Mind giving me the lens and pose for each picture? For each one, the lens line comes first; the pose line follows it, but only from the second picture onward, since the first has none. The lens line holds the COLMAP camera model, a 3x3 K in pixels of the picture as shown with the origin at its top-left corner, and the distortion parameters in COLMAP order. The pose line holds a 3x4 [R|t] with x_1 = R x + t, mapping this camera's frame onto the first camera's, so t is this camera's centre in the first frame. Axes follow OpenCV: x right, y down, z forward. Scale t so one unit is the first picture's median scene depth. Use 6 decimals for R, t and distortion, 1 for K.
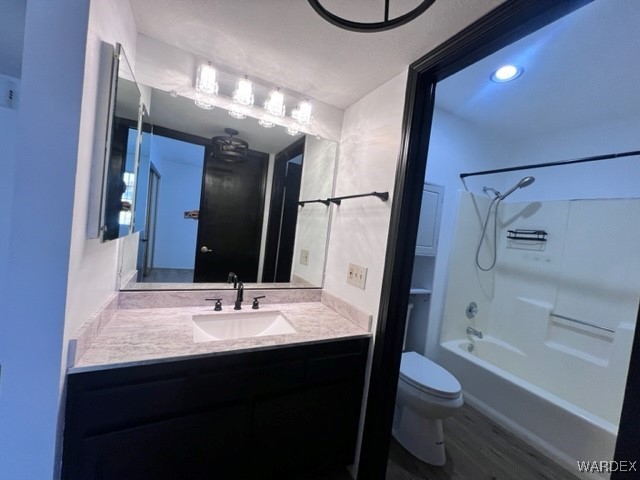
lens RADIAL K [[255.8, 0, 316.2], [0, 255.8, 238.9], [0, 0, 1]] dist [-0.003051, 0.000280]
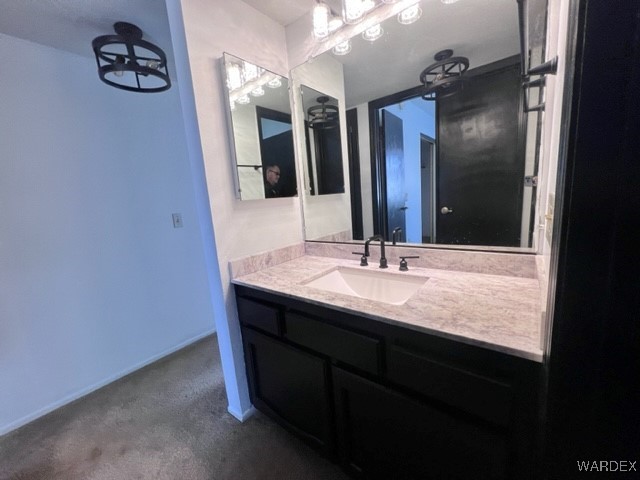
lens RADIAL K [[255.8, 0, 320.2], [0, 255.8, 238.0], [0, 0, 1]] dist [-0.003051, 0.000280]
pose [[0.389964, -0.000975, -0.920830, 0.405959], [0.087760, 0.995487, 0.036112, 0.129713], [0.916639, -0.094895, 0.388290, 0.496252]]
